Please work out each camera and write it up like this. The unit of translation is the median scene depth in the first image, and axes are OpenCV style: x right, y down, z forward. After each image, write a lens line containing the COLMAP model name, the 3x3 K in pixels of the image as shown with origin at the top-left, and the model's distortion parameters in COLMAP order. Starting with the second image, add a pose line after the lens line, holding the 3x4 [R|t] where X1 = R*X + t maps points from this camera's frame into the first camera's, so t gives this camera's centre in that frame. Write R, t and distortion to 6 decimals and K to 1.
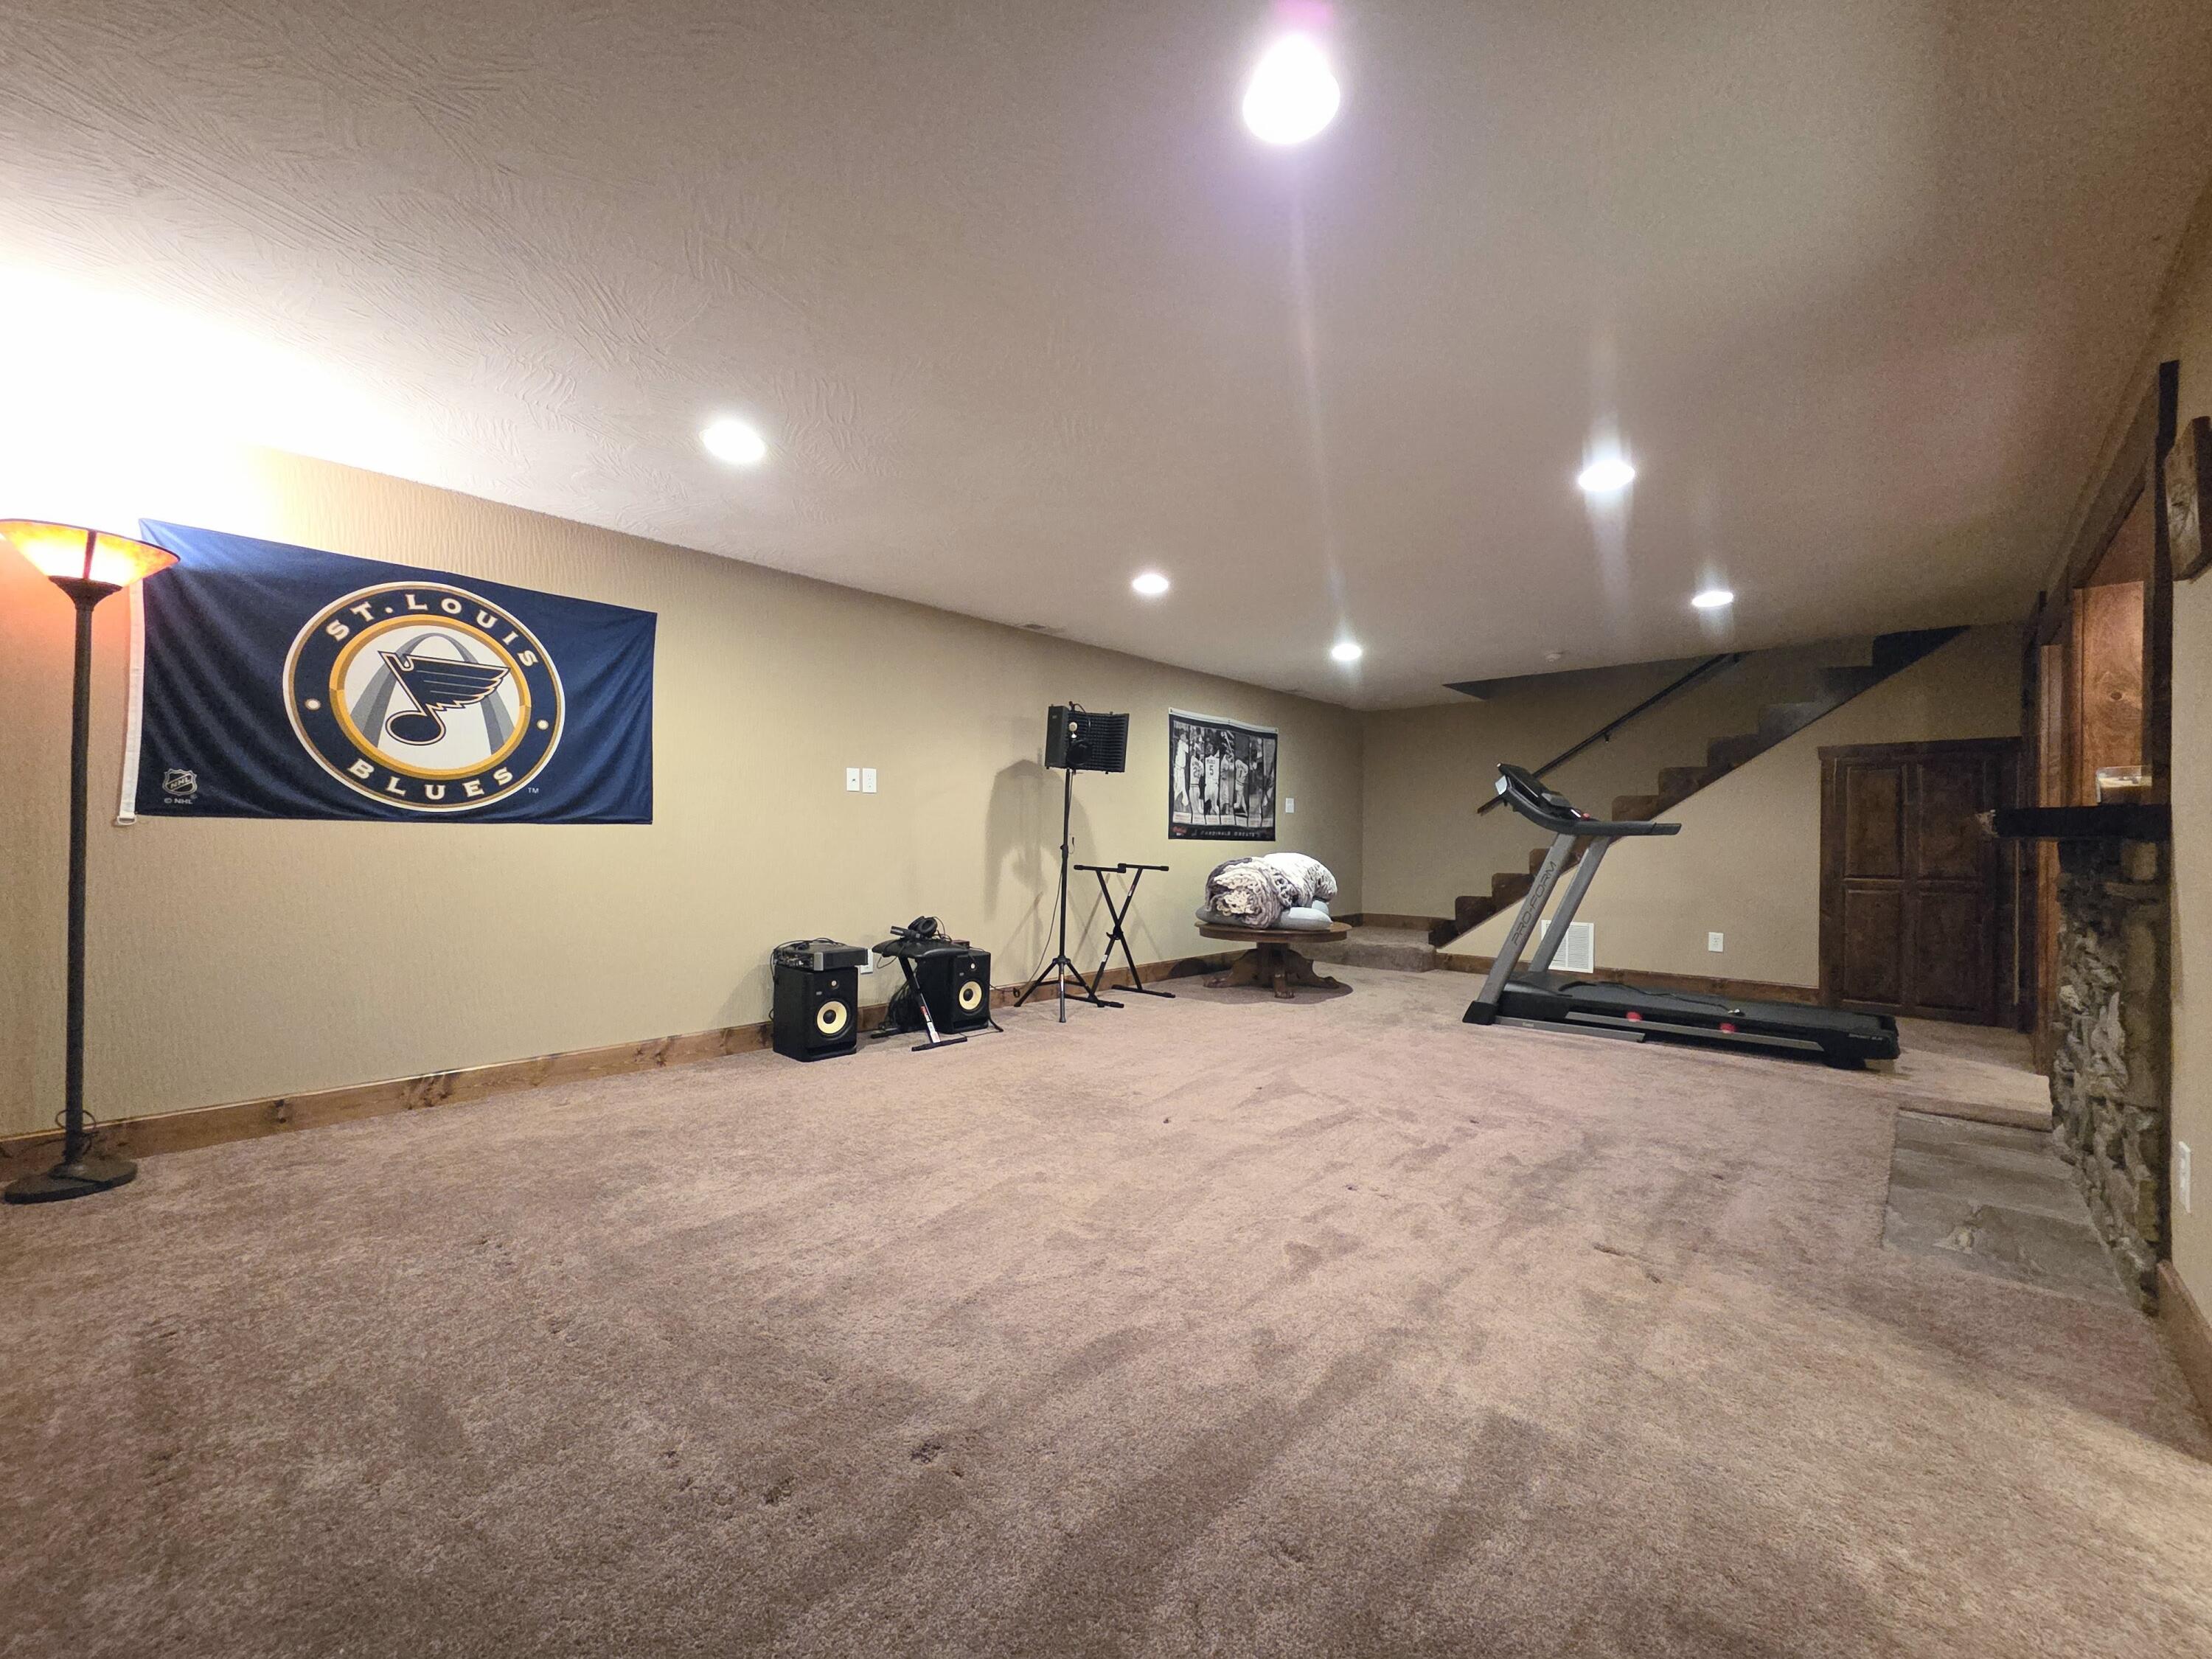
lens RADIAL K [[902.0, 0, 1122.5], [0, 902.0, 830.5], [0, 0, 1]] dist [0.006390, -0.000438]
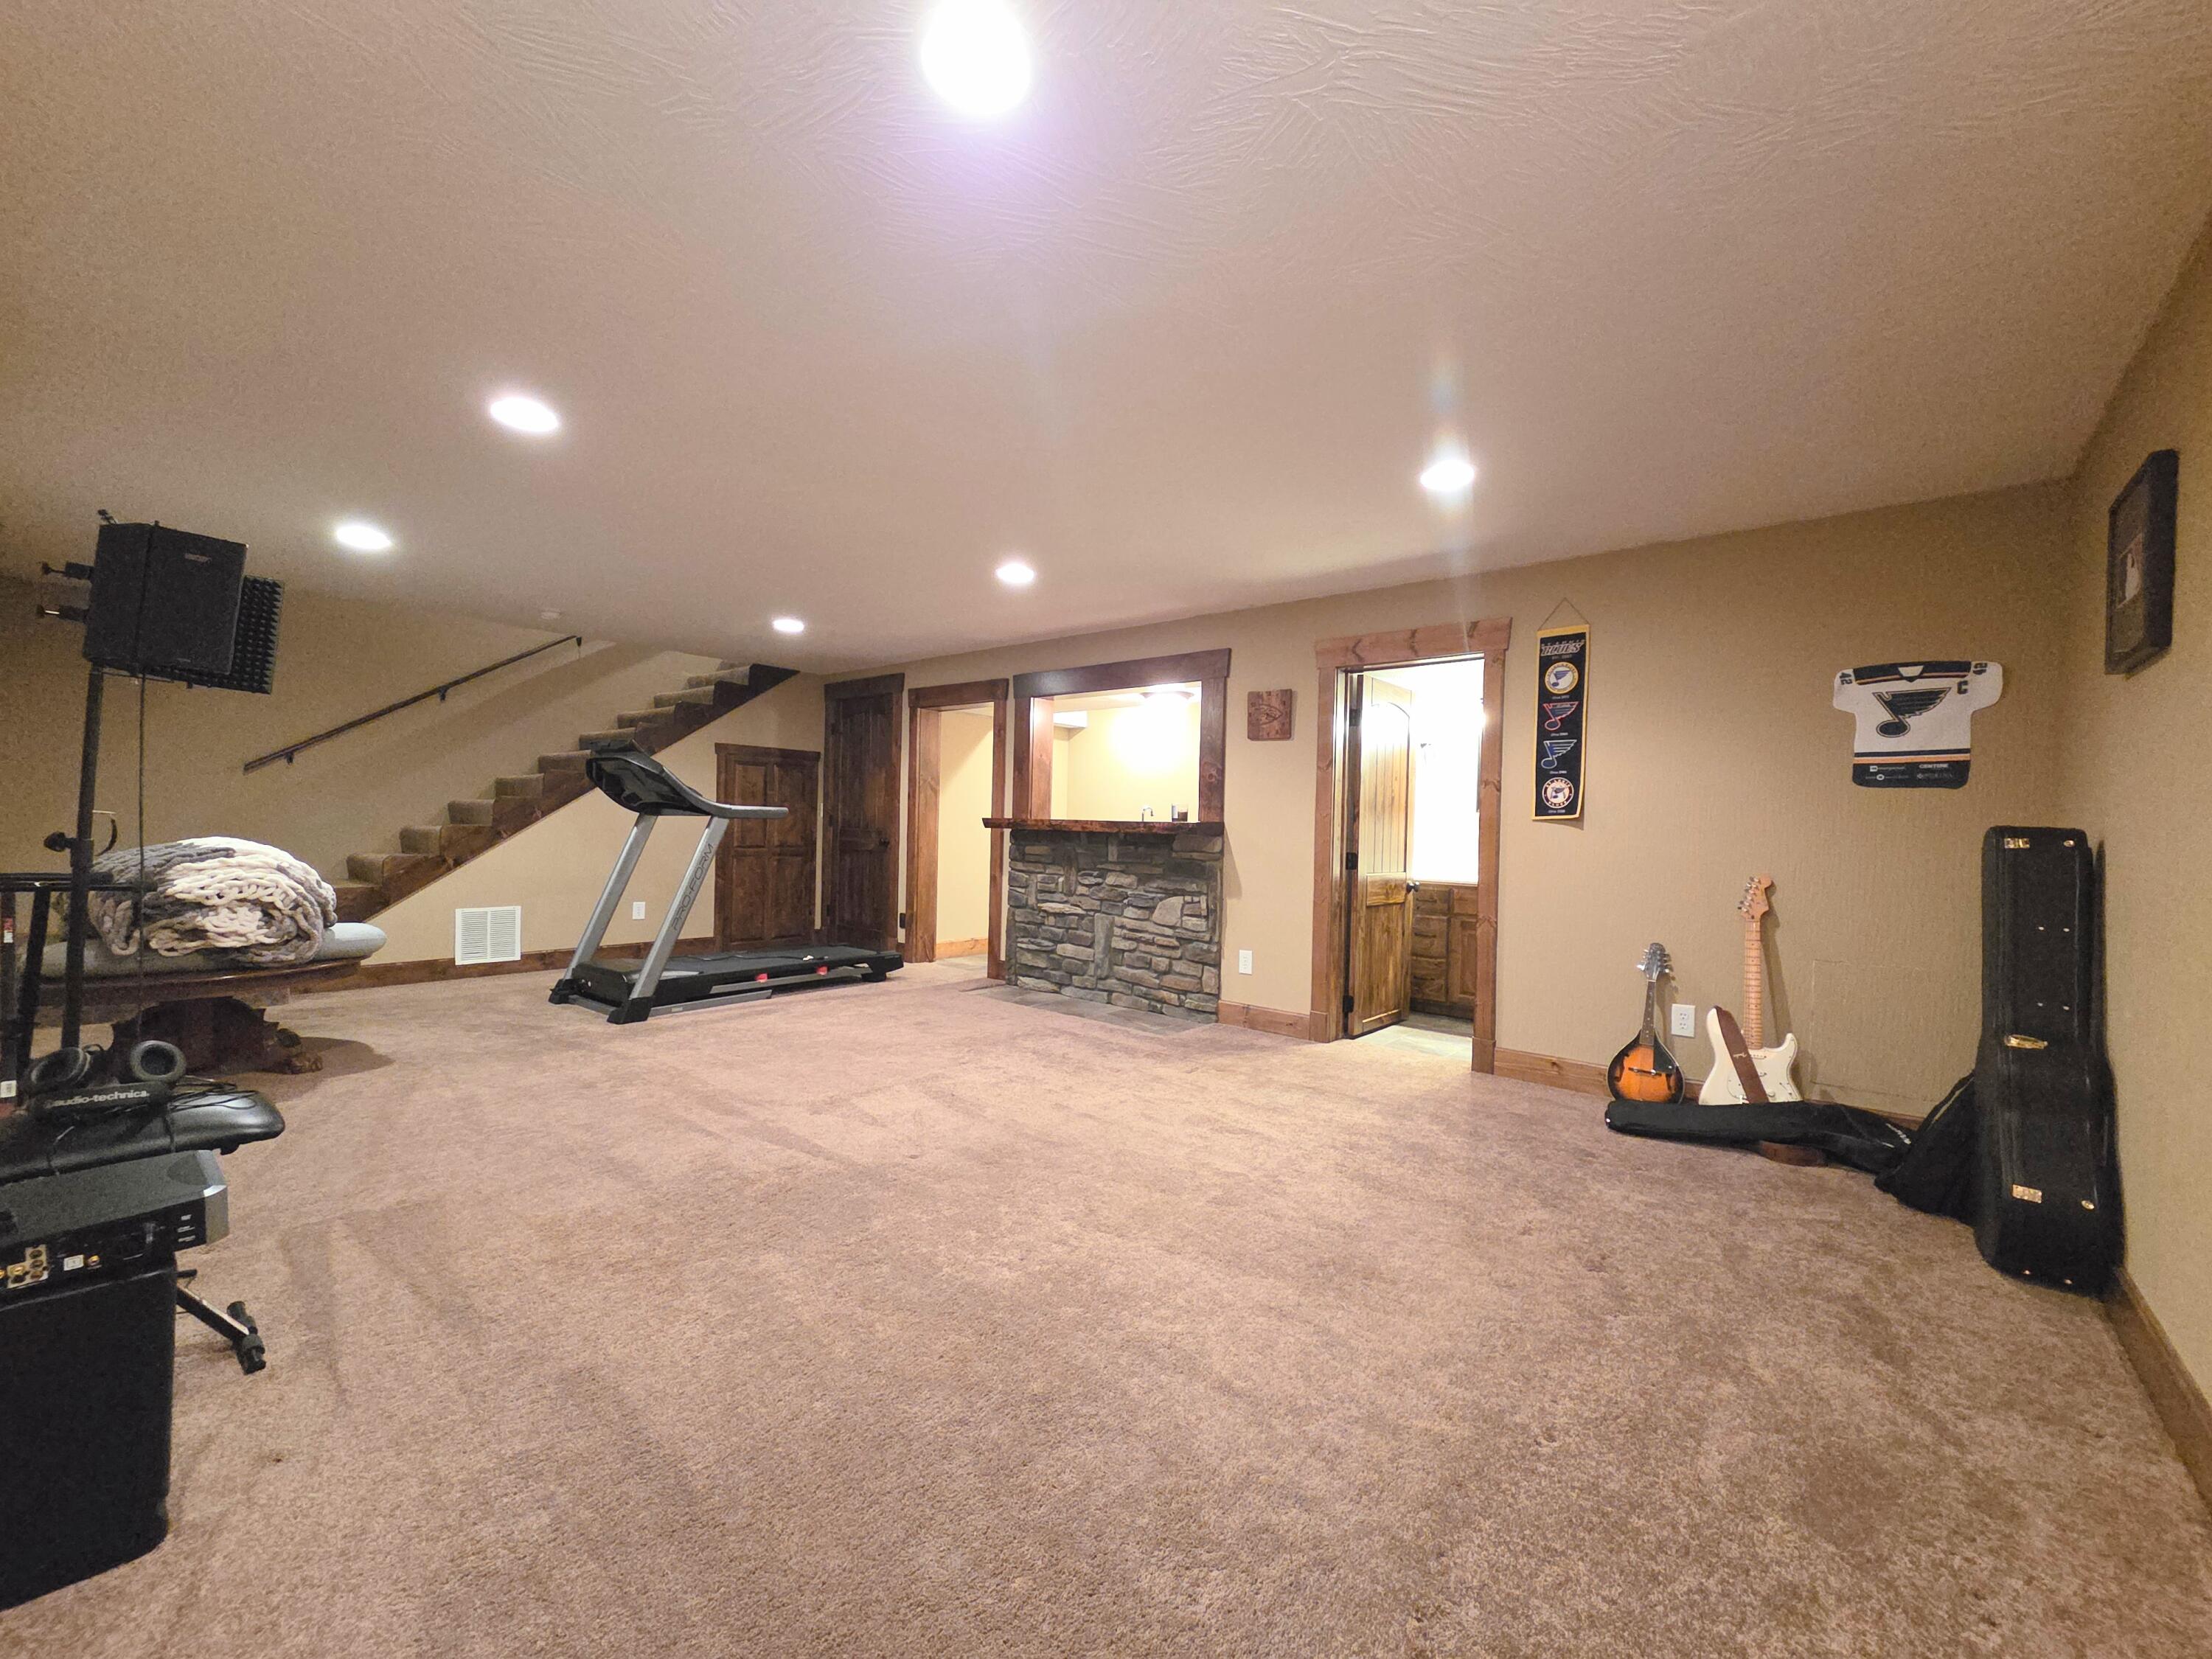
lens RADIAL K [[902.0, 0, 1122.9], [0, 902.0, 828.5], [0, 0, 1]] dist [0.006390, -0.000438]
pose [[-0.033017, -0.012226, 0.999380, -0.590358], [-0.036470, 0.999274, 0.011020, -0.011958], [-0.998789, -0.036083, -0.033439, 0.589801]]
